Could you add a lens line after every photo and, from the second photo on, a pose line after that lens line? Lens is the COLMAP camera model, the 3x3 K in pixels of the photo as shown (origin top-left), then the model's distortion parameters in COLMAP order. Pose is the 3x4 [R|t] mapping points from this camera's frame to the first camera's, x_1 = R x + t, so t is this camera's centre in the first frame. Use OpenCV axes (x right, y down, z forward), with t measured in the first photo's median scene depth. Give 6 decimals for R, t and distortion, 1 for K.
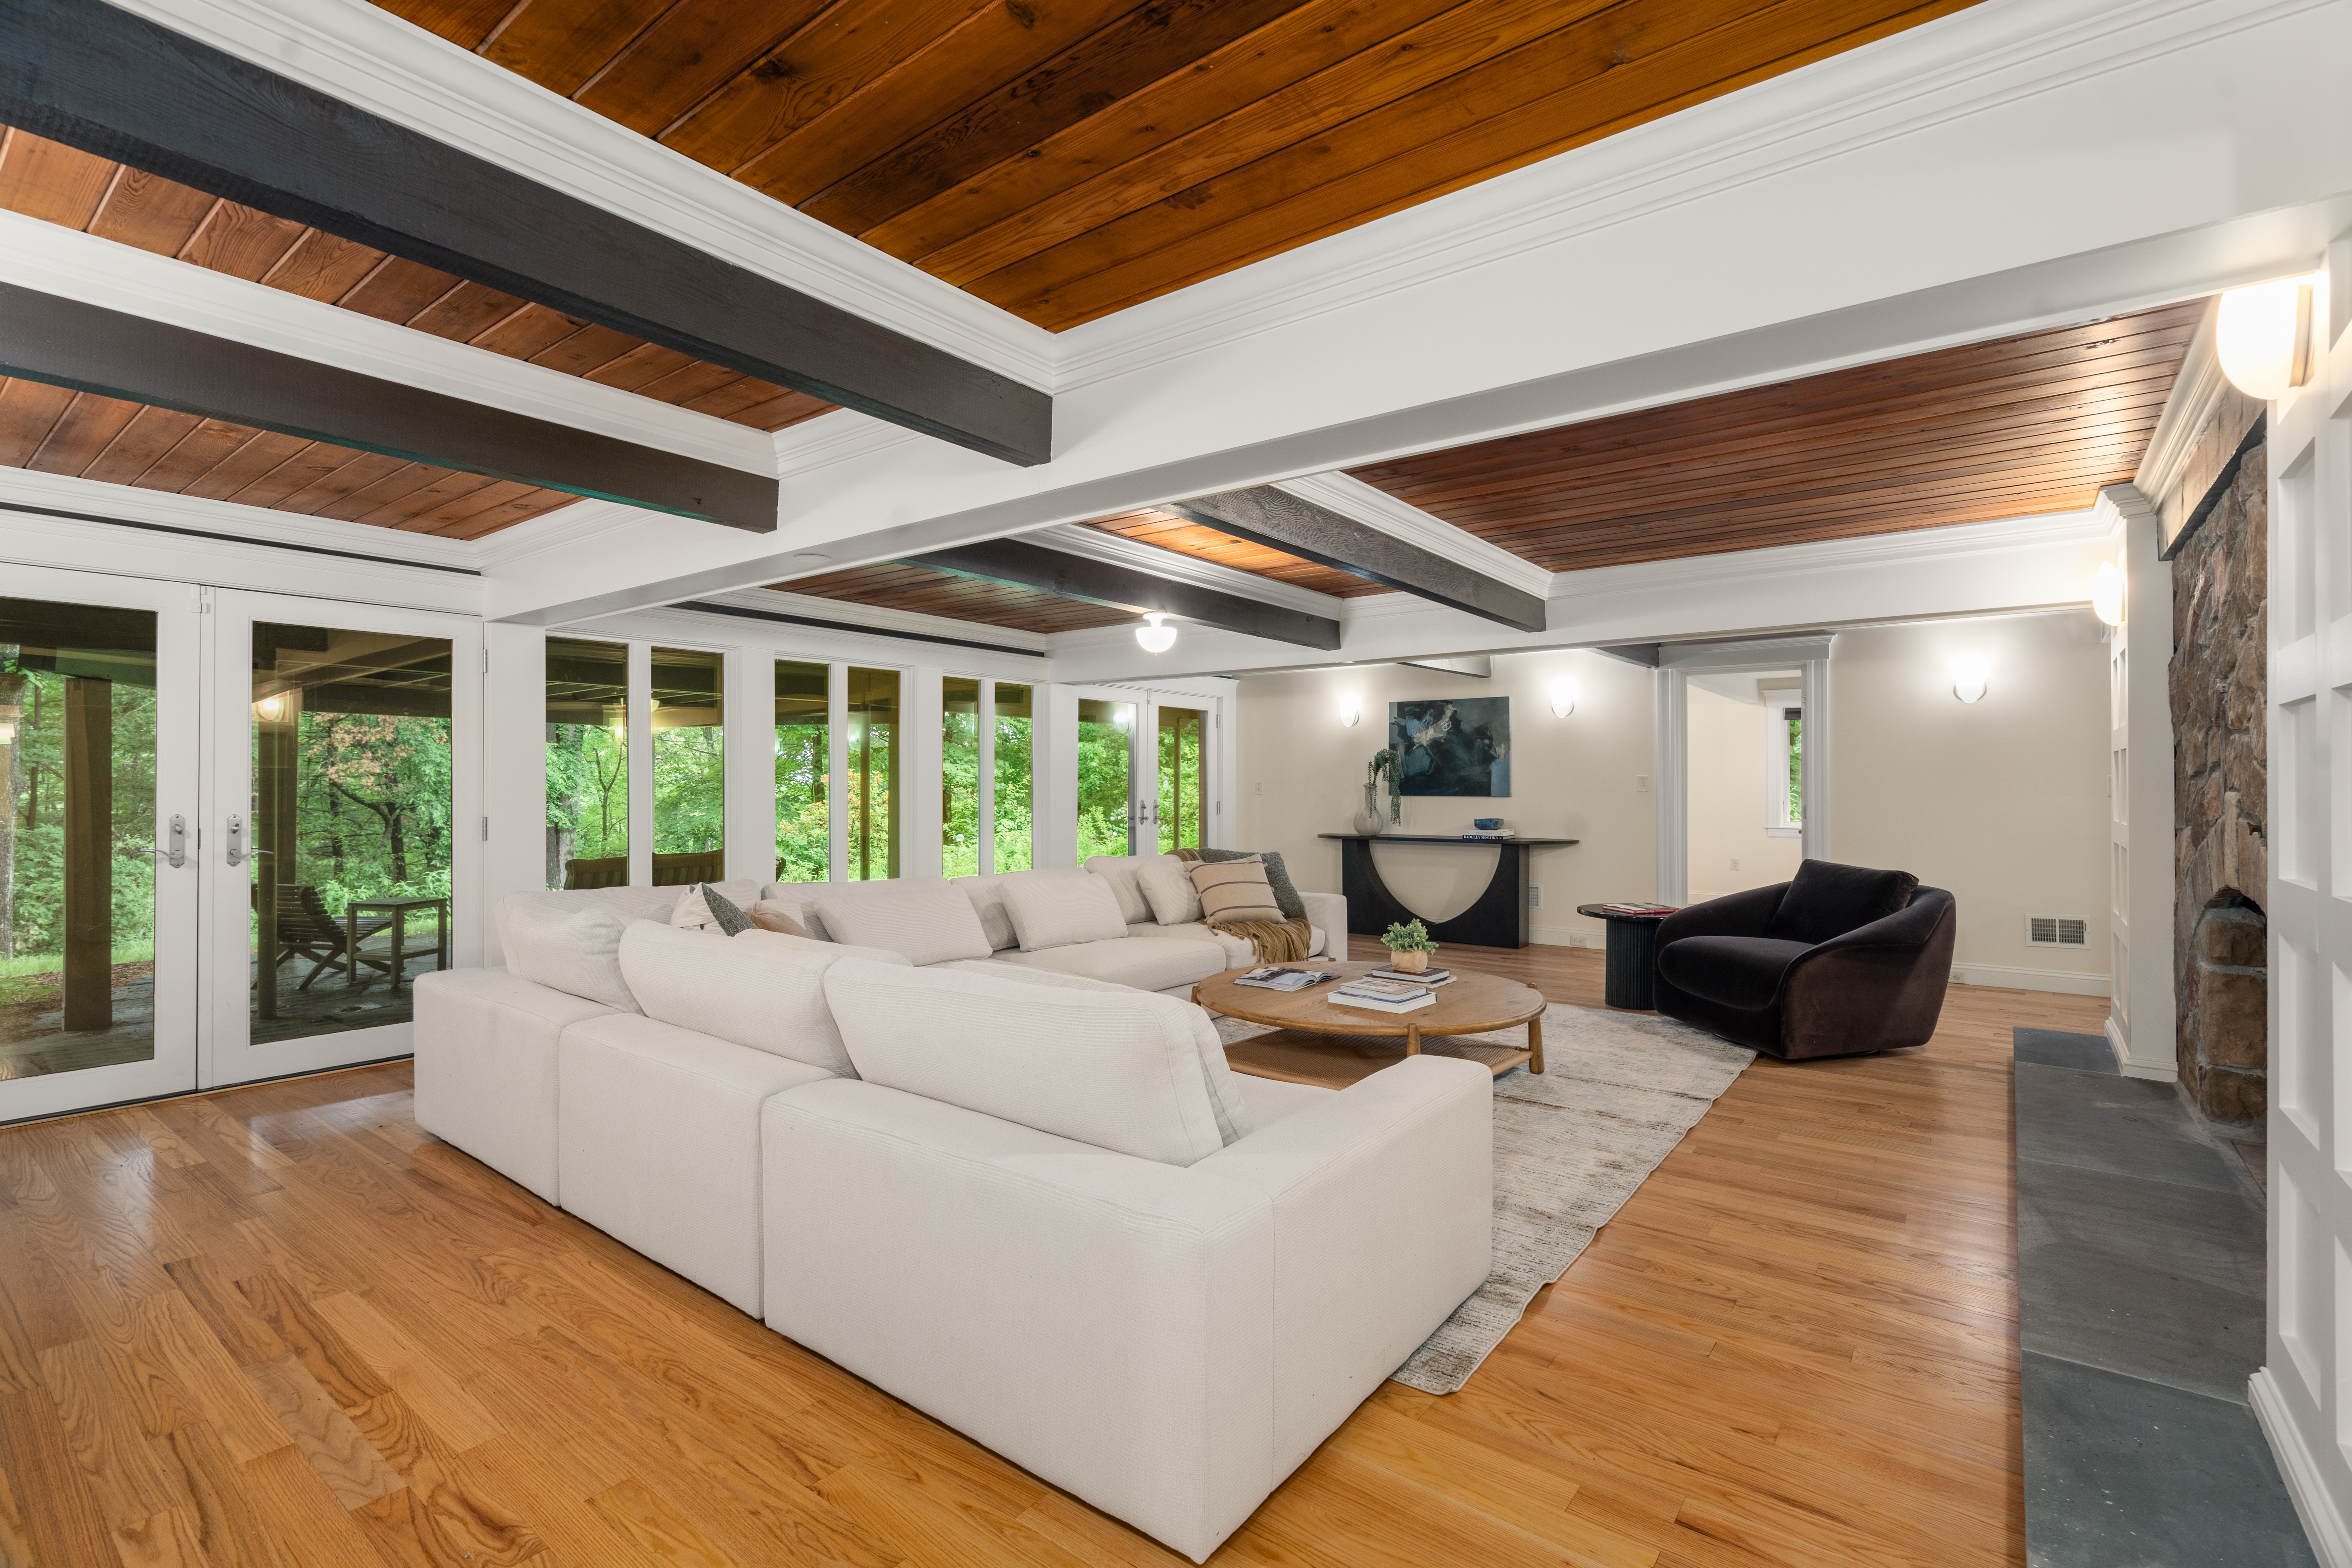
lens RADIAL K [[1068.5, 0, 1180.9], [0, 1068.5, 808.0], [0, 0, 1]] dist [-0.002892, -0.000151]
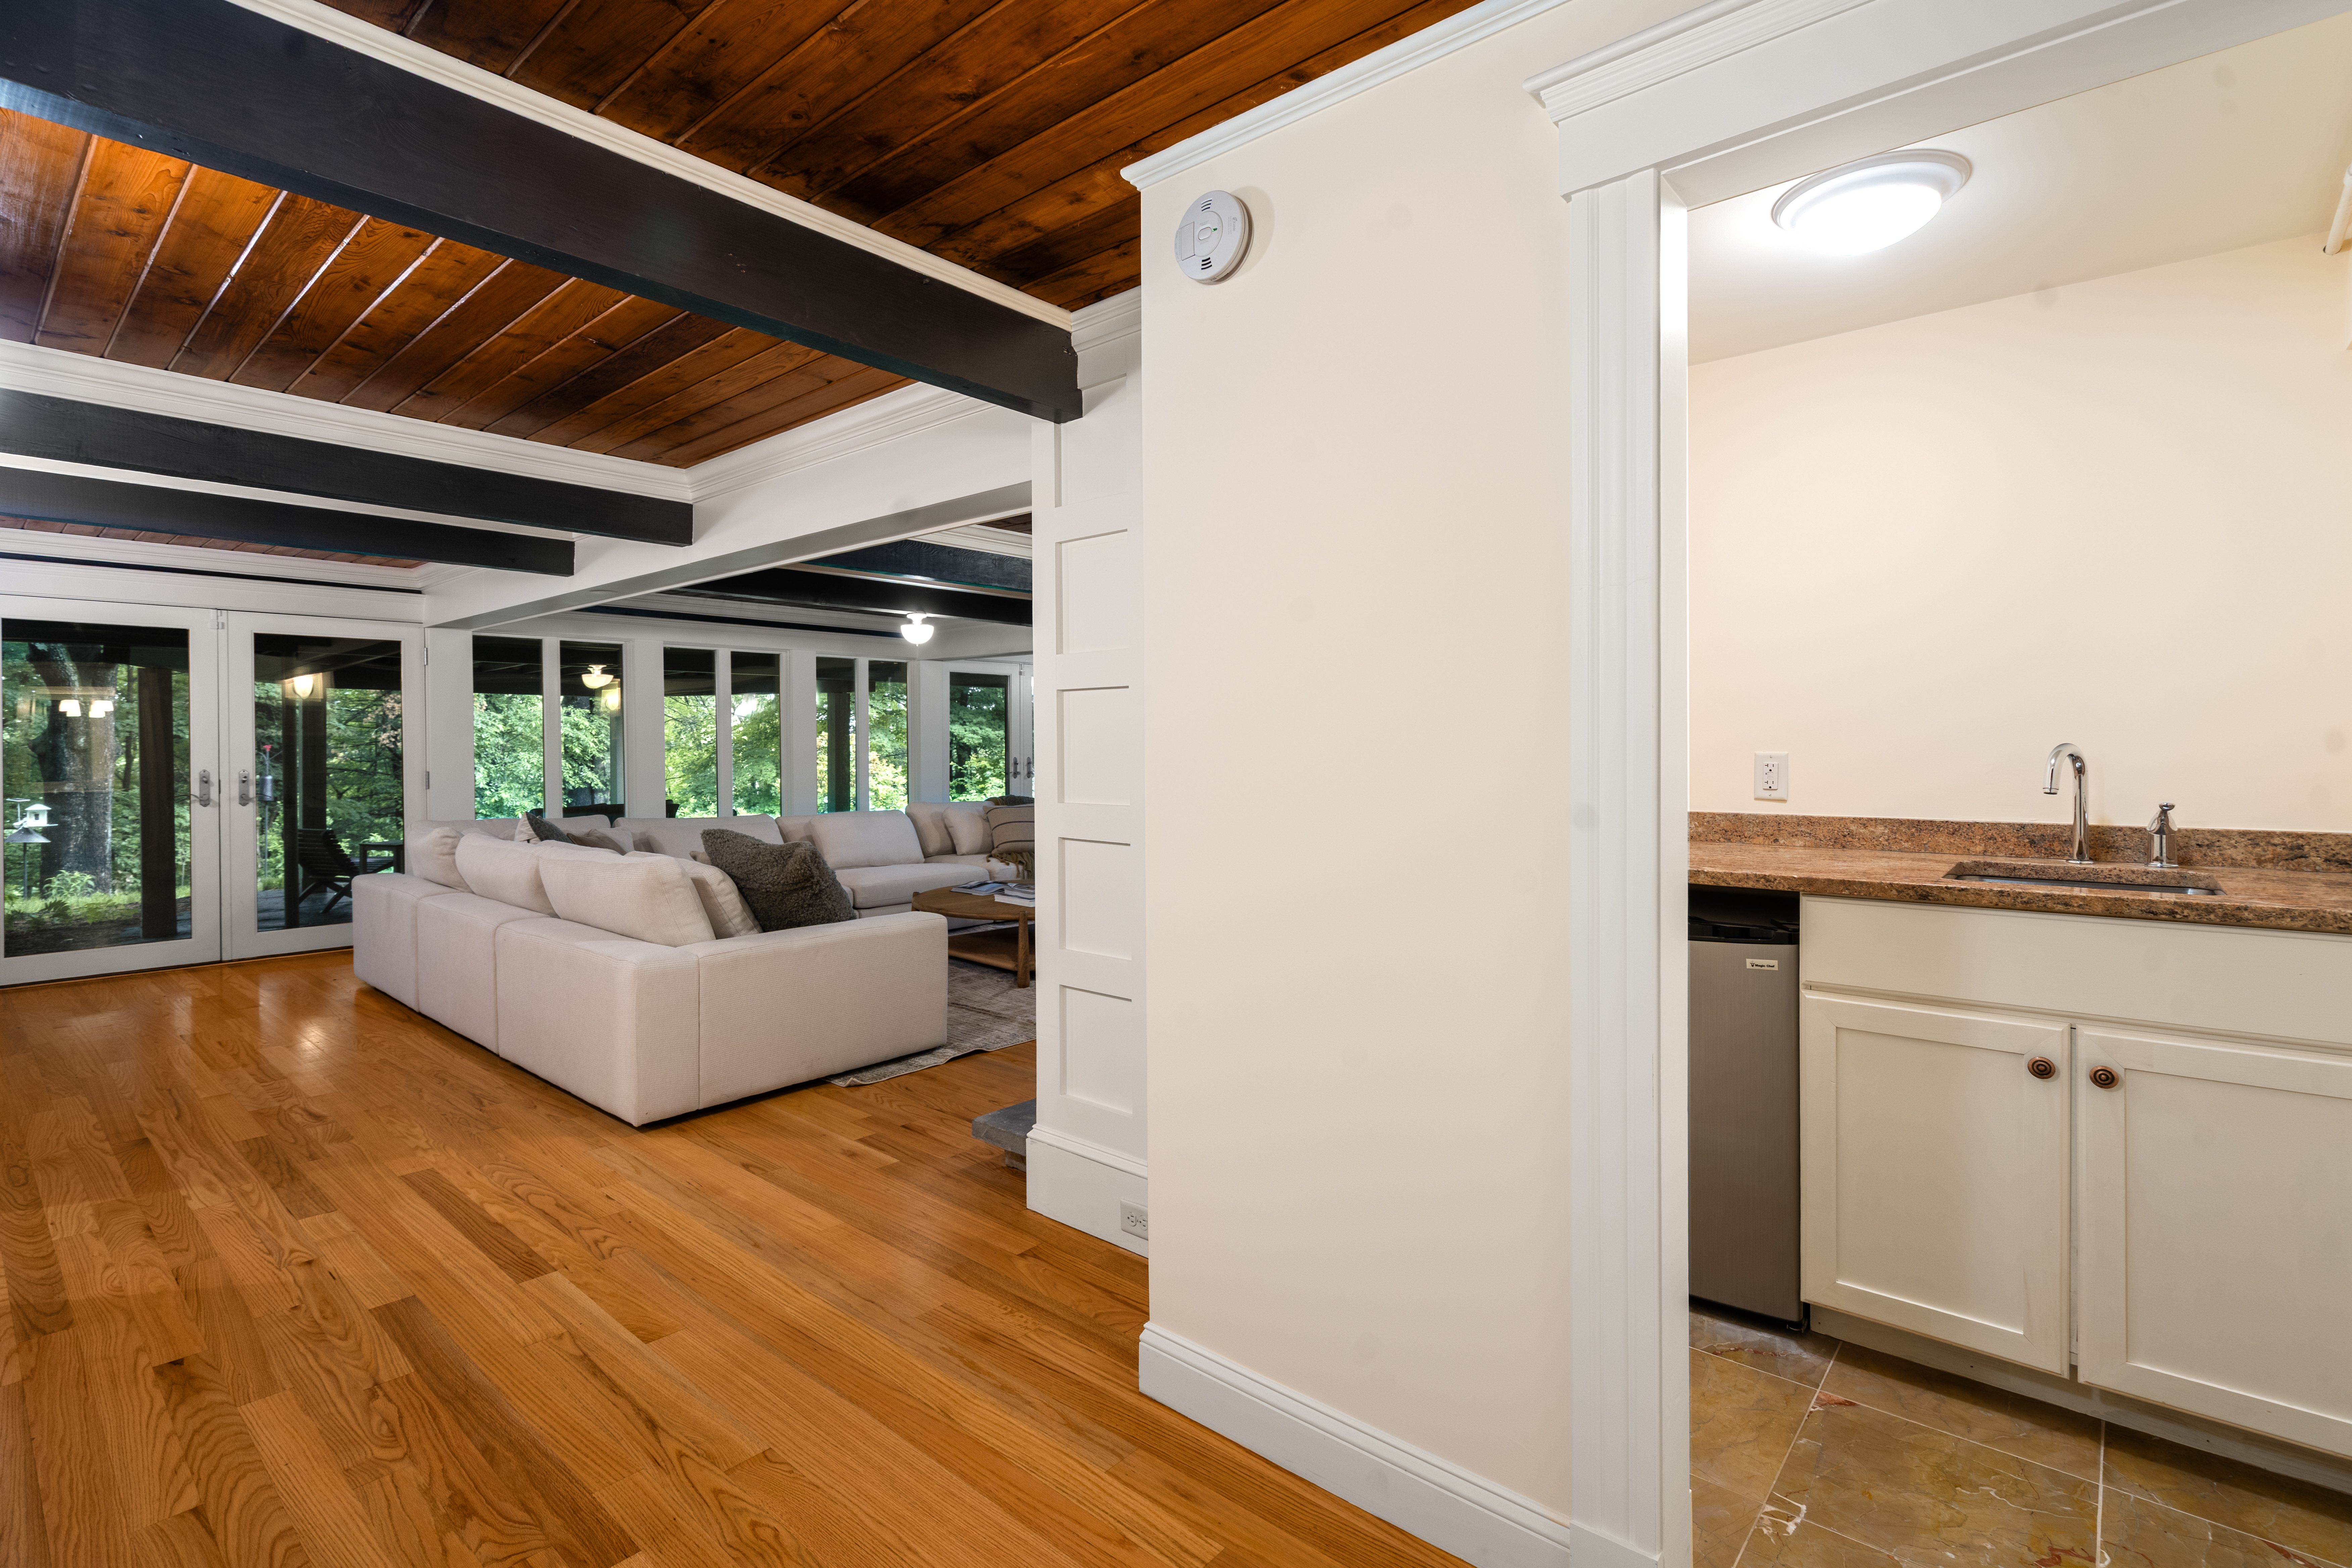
lens RADIAL K [[1088.7, 0, 1176.0], [0, 1088.7, 784.0], [0, 0, 1]] dist [-0.002103, -0.000229]
pose [[0.998274, -0.004511, -0.058549, 0.301364], [0.005357, 0.999883, 0.014301, 0.007475], [0.058478, -0.014590, 0.998182, -0.258378]]
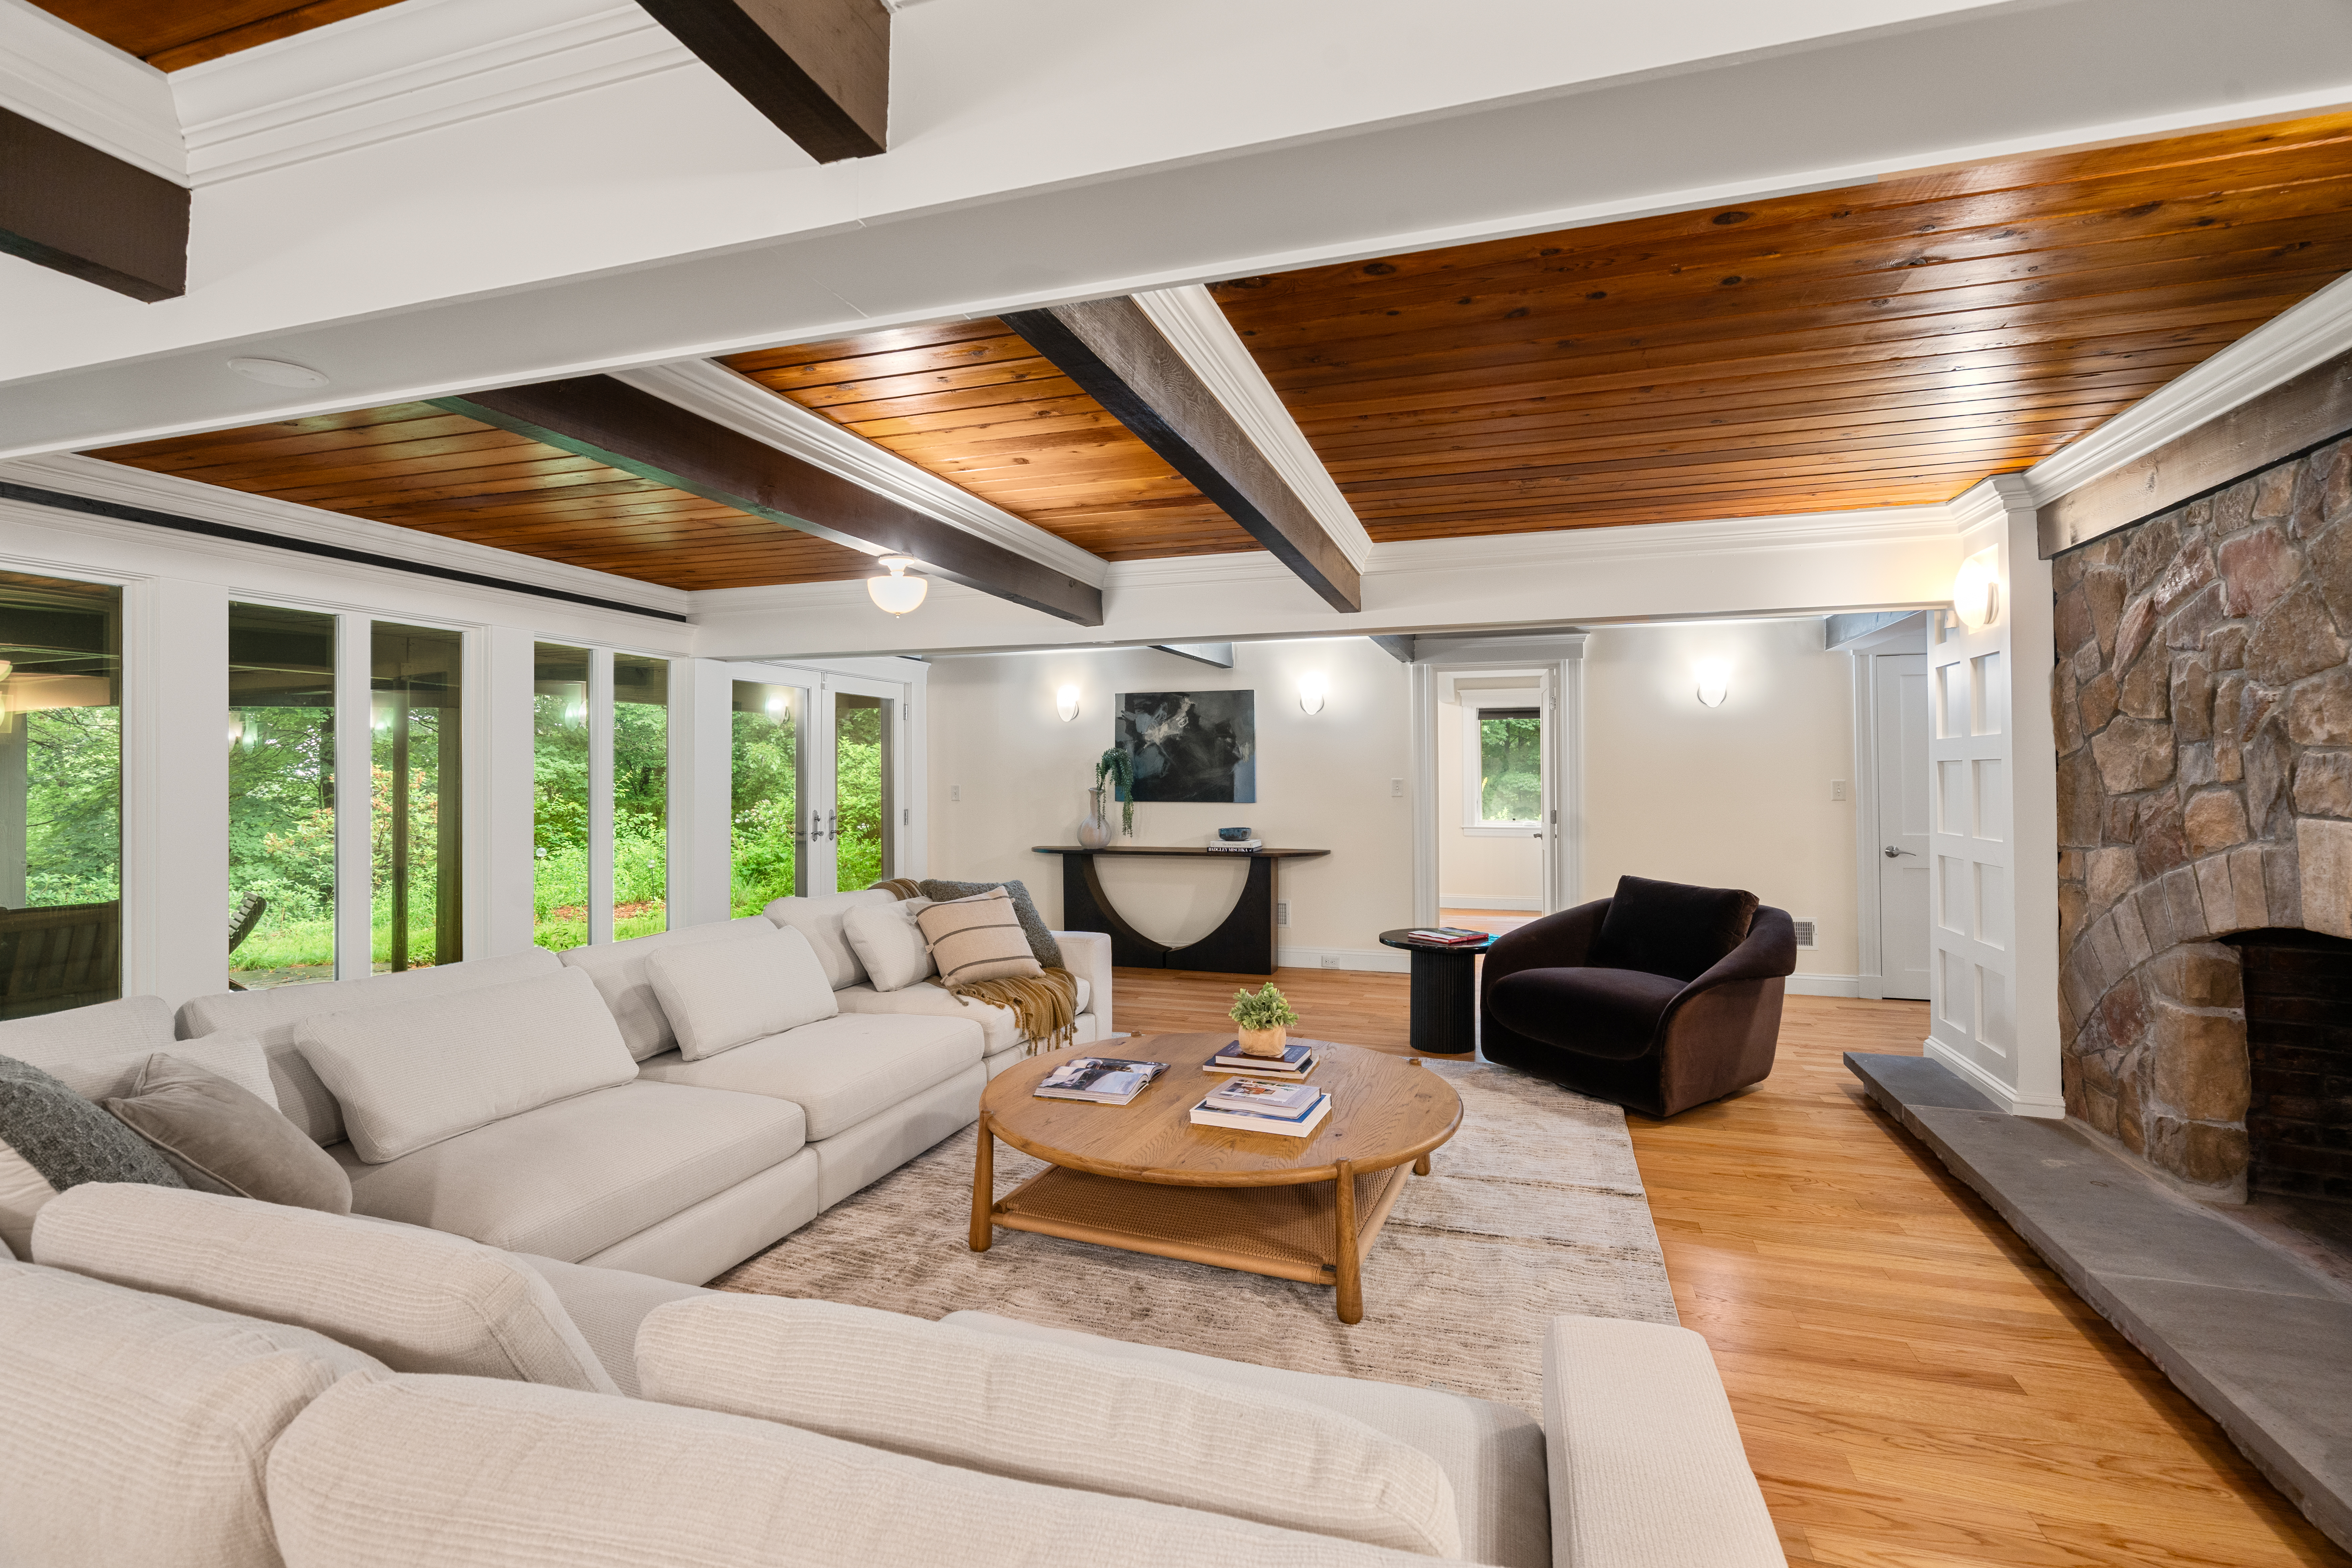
lens RADIAL K [[1088.7, 0, 1176.0], [0, 1088.7, 784.0], [0, 0, 1]] dist [-0.002103, -0.000229]
pose [[0.944810, -0.005418, 0.327575, -0.068588], [0.010511, 0.999850, -0.013778, -0.019159], [-0.327451, 0.016461, 0.944725, 0.223928]]
